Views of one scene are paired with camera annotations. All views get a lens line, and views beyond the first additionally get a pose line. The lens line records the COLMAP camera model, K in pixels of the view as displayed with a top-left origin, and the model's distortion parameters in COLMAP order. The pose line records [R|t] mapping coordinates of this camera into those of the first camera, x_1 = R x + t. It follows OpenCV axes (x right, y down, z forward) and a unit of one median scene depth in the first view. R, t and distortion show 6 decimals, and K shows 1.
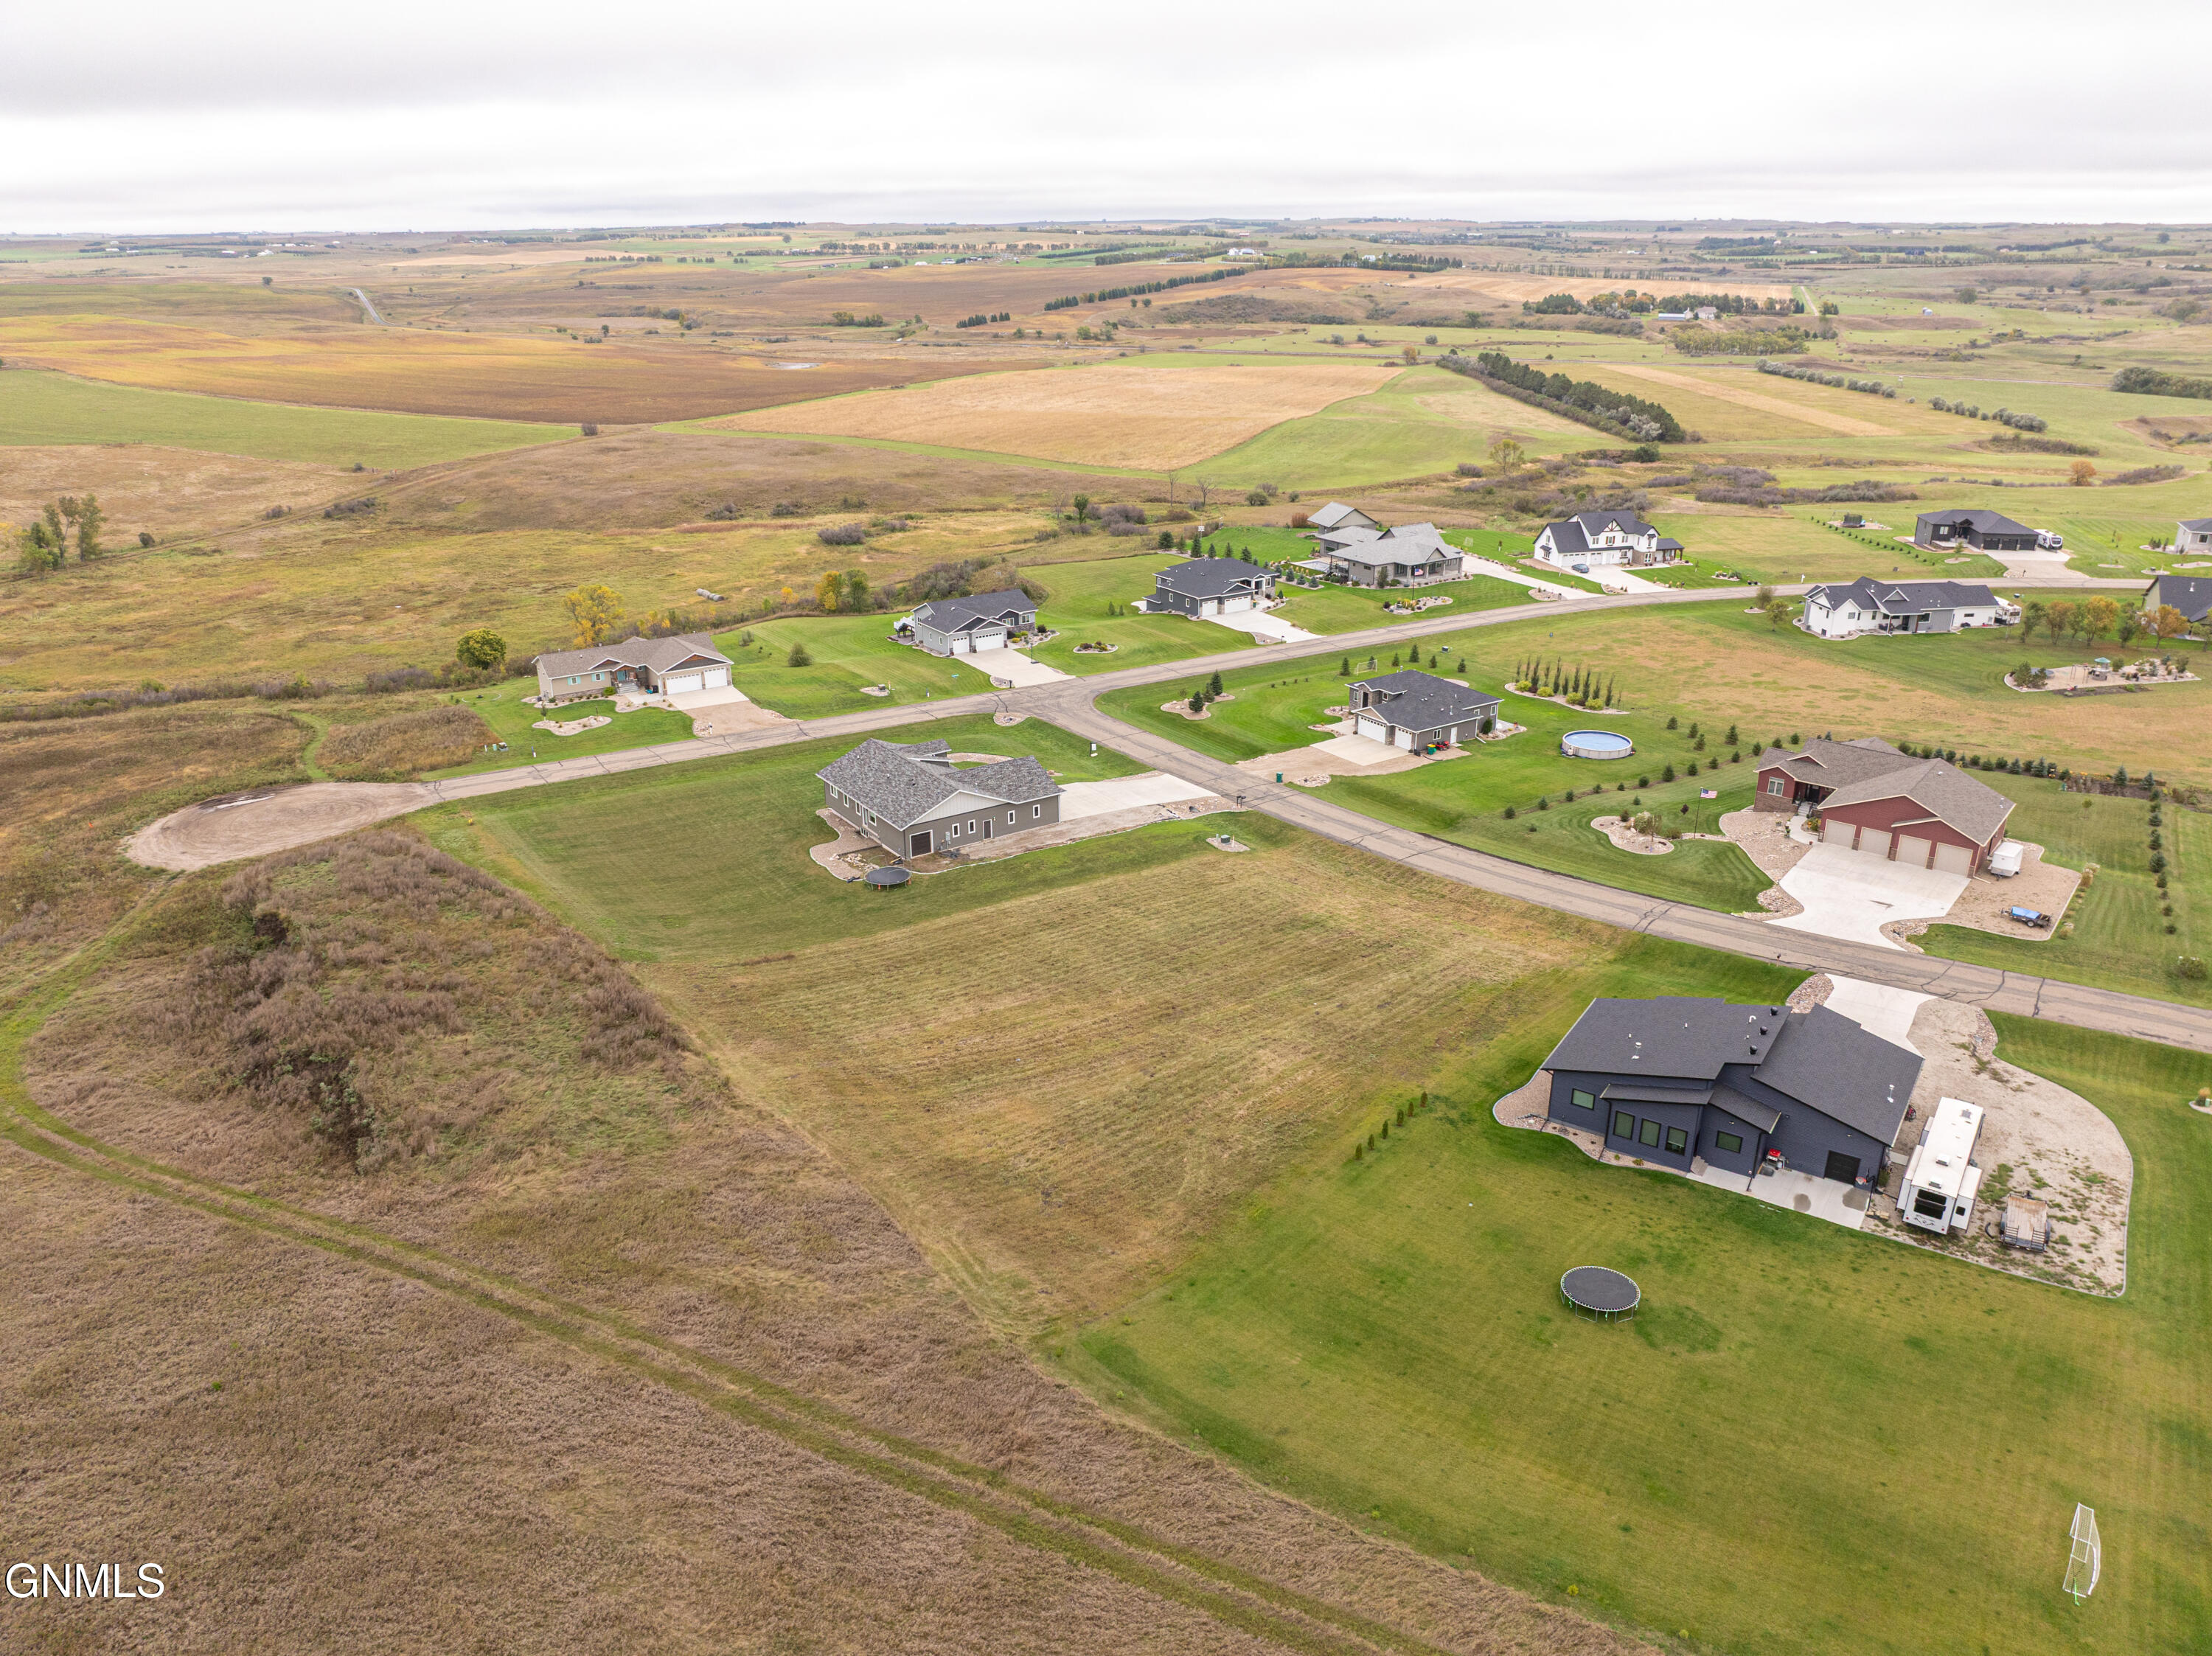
lens RADIAL K [[1555.7, 0, 1107.1], [0, 1555.7, 821.4], [0, 0, 1]] dist [-0.034153, -0.006004]
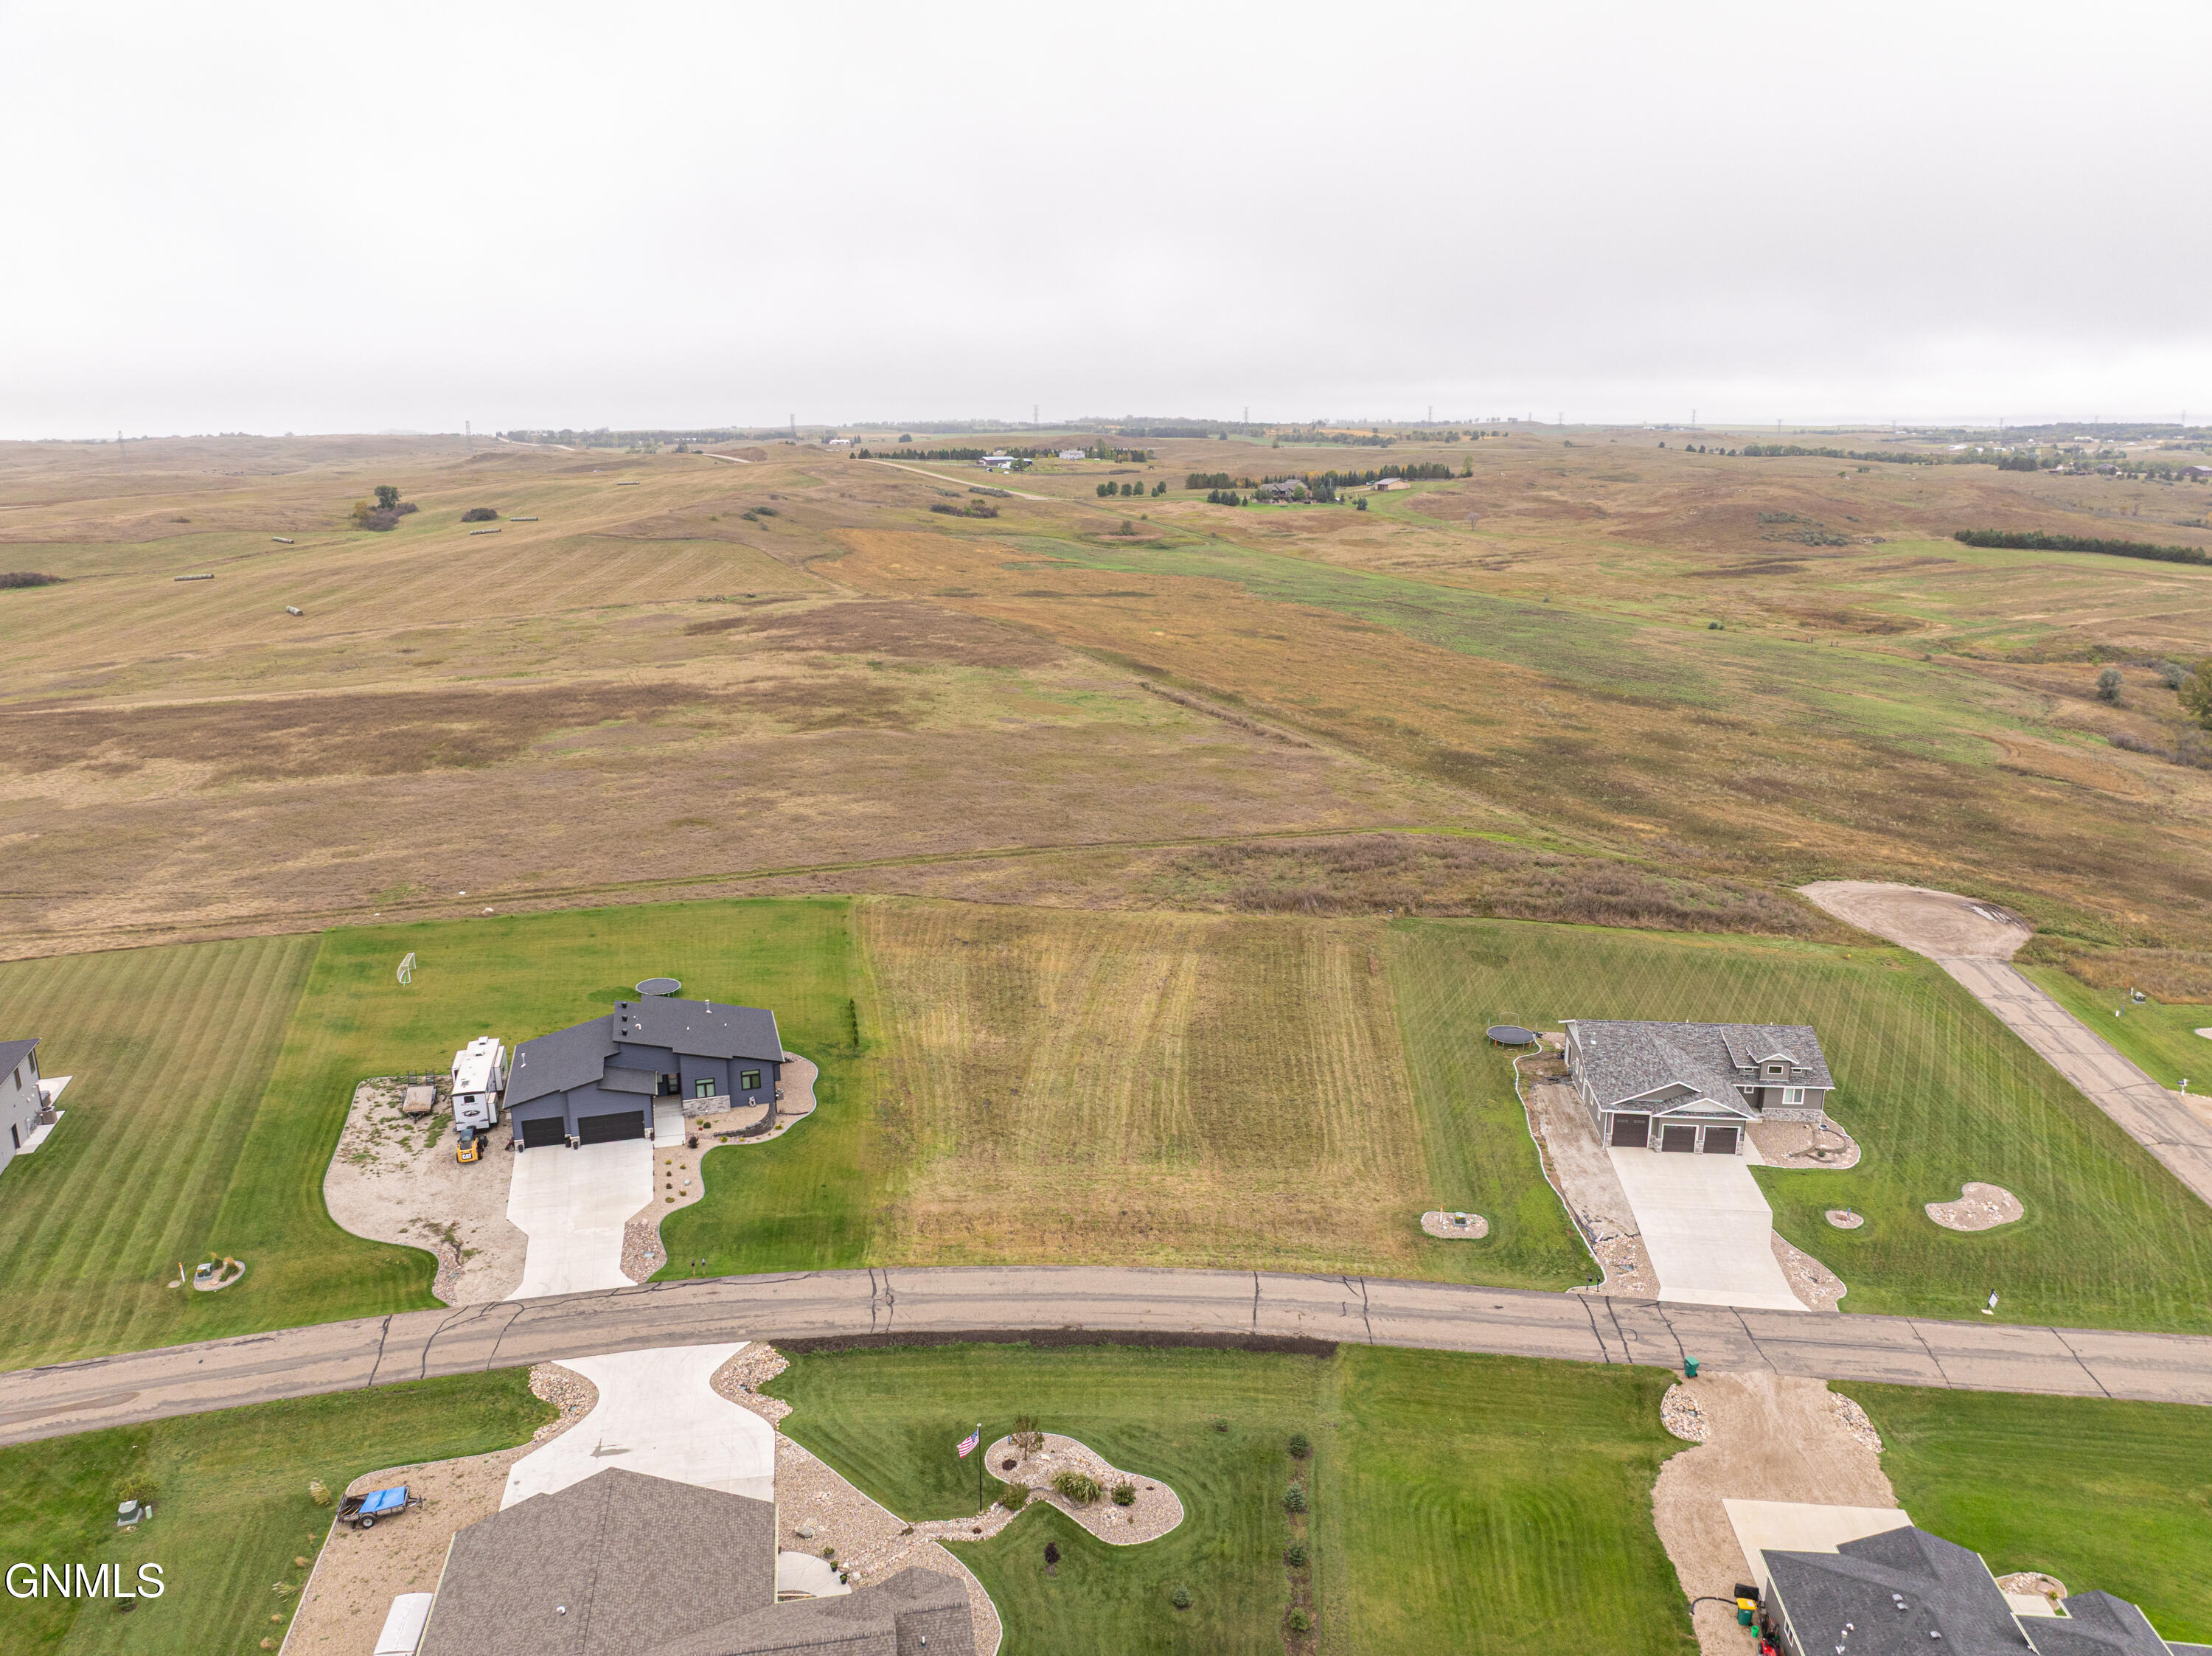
lens RADIAL K [[1555.7, 0, 1107.1], [0, 1555.7, 821.4], [0, 0, 1]] dist [-0.034153, -0.006004]
pose [[-0.638202, 0.196930, -0.744256, 0.563720], [-0.269081, 0.848701, 0.455304, -0.355107], [0.721314, 0.490841, -0.488653, 0.949226]]
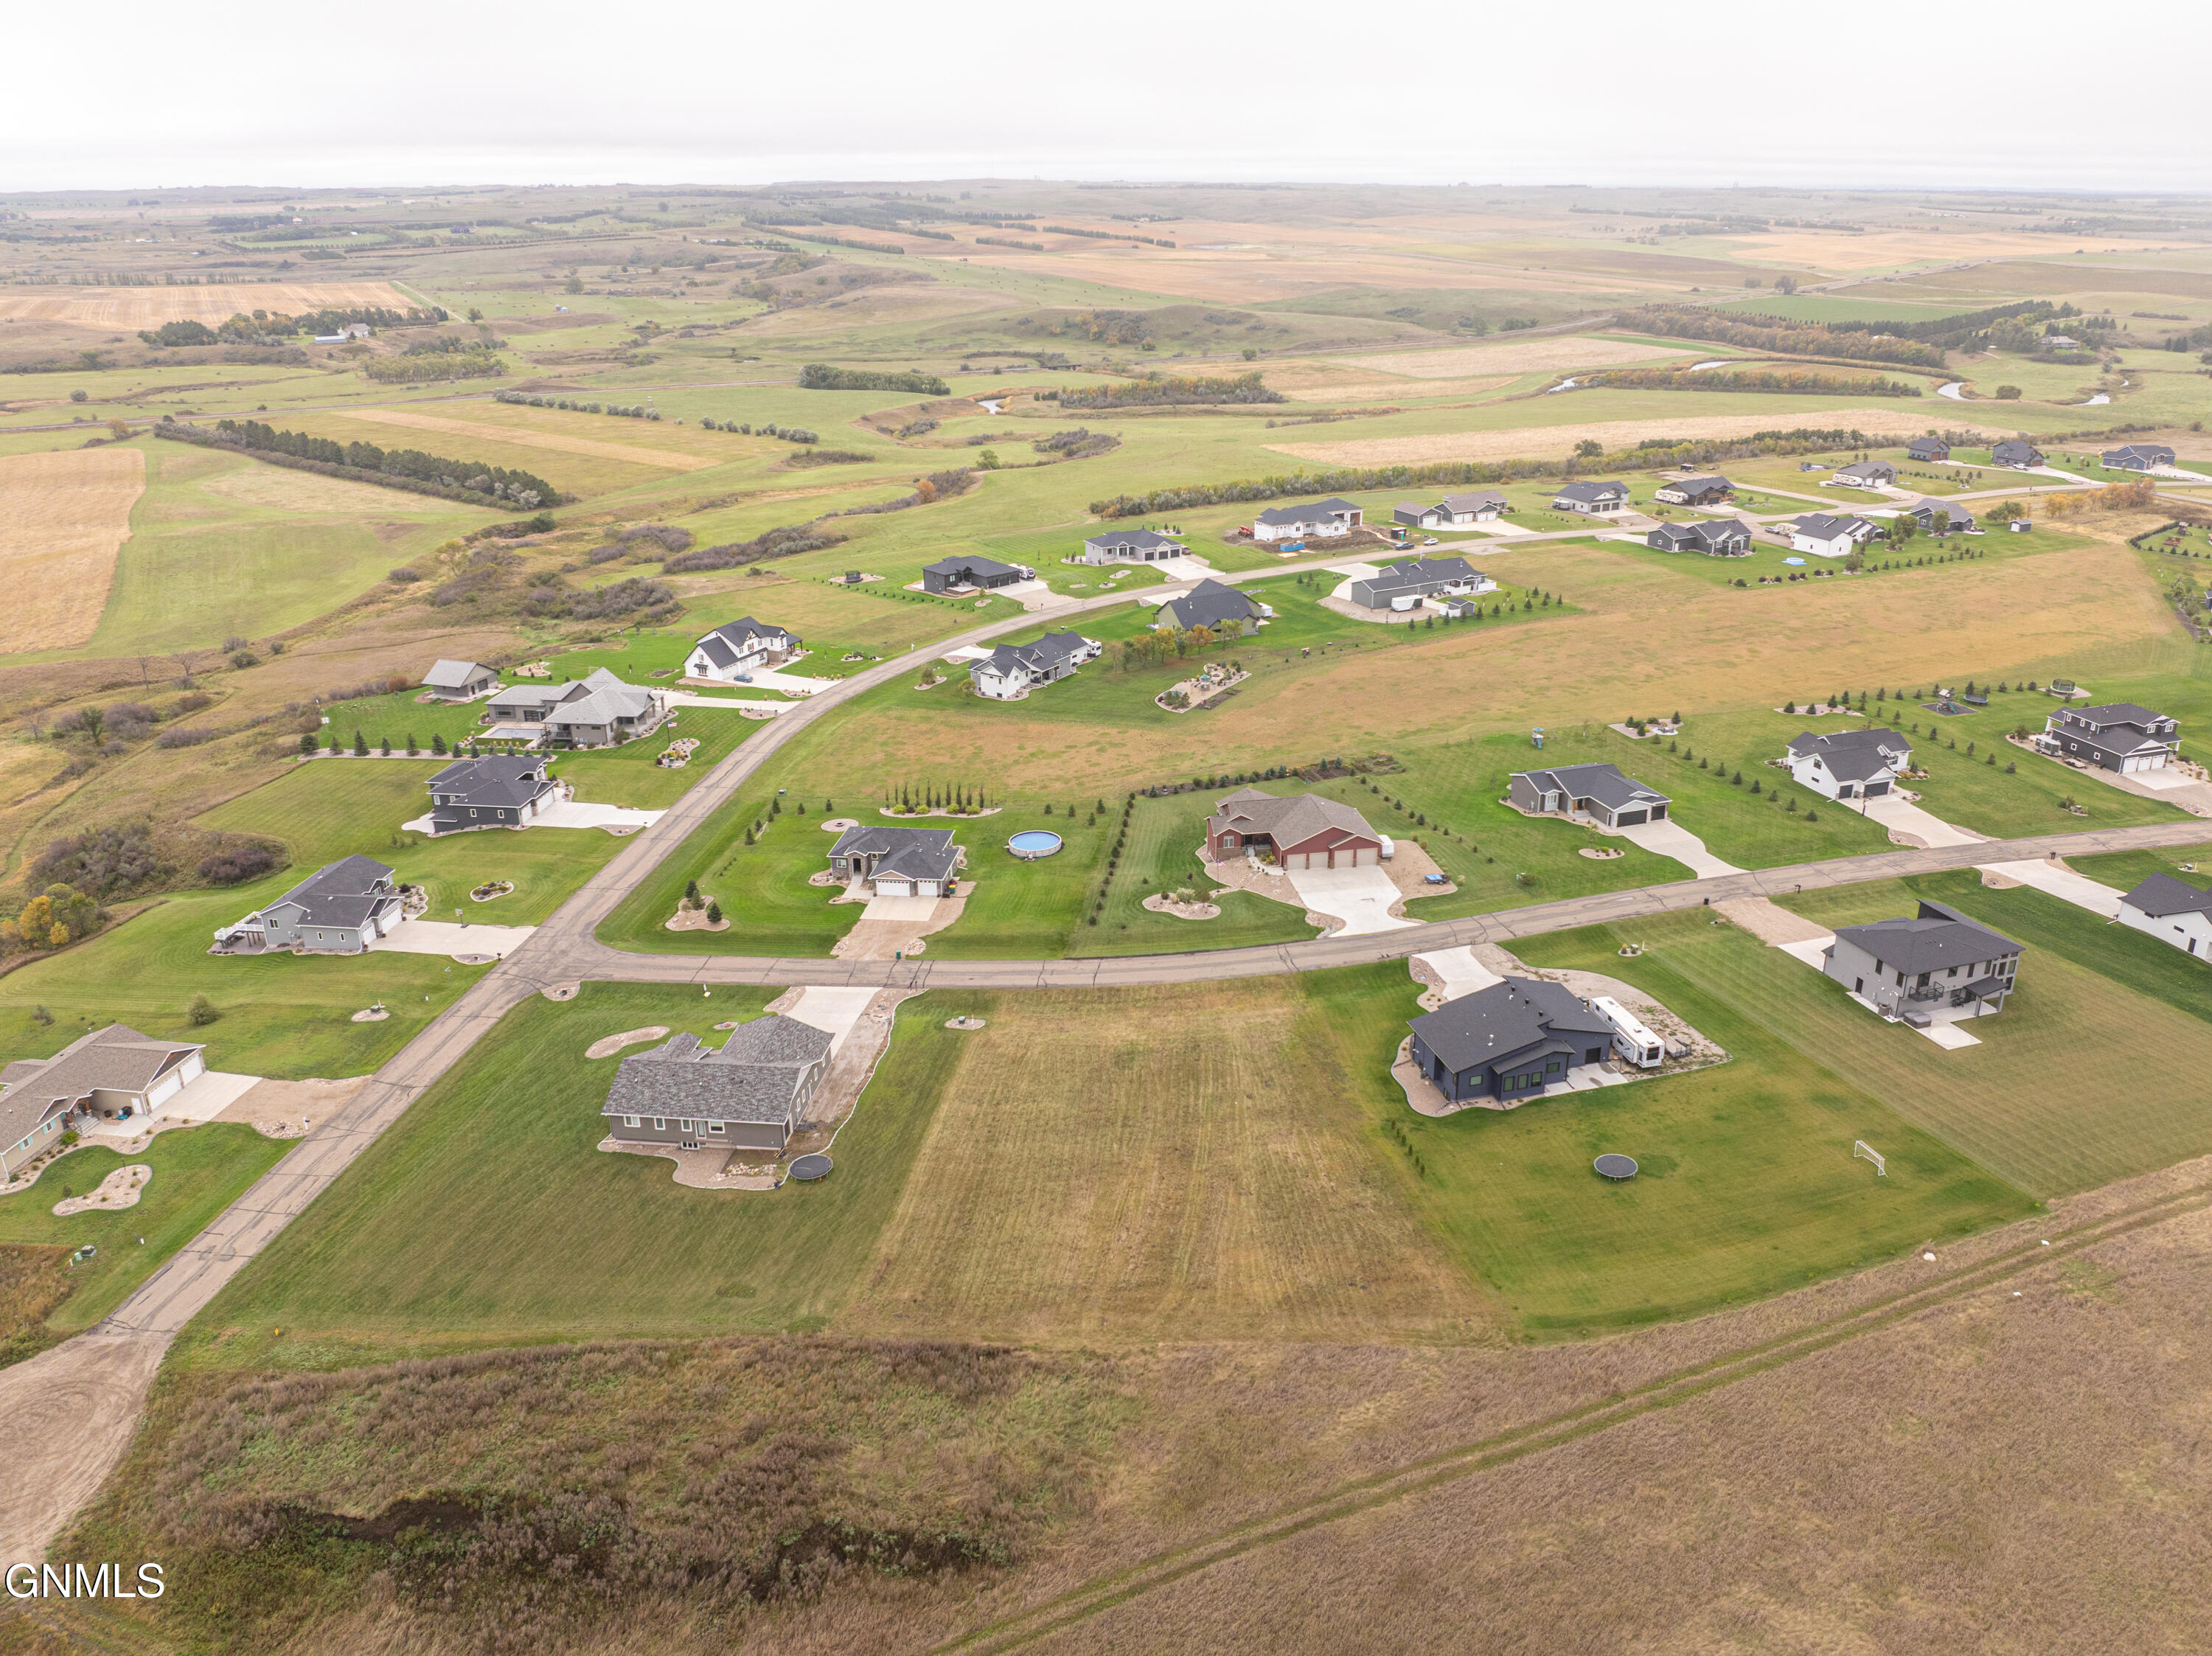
lens RADIAL K [[1621.8, 0, 1157.4], [0, 1621.8, 783.6], [0, 0, 1]] dist [-0.020291, -0.038433]
pose [[0.635401, -0.267882, 0.724227, -0.566224], [0.276483, 0.954641, 0.110536, -0.214716], [-0.720987, 0.130002, 0.680644, 0.016833]]
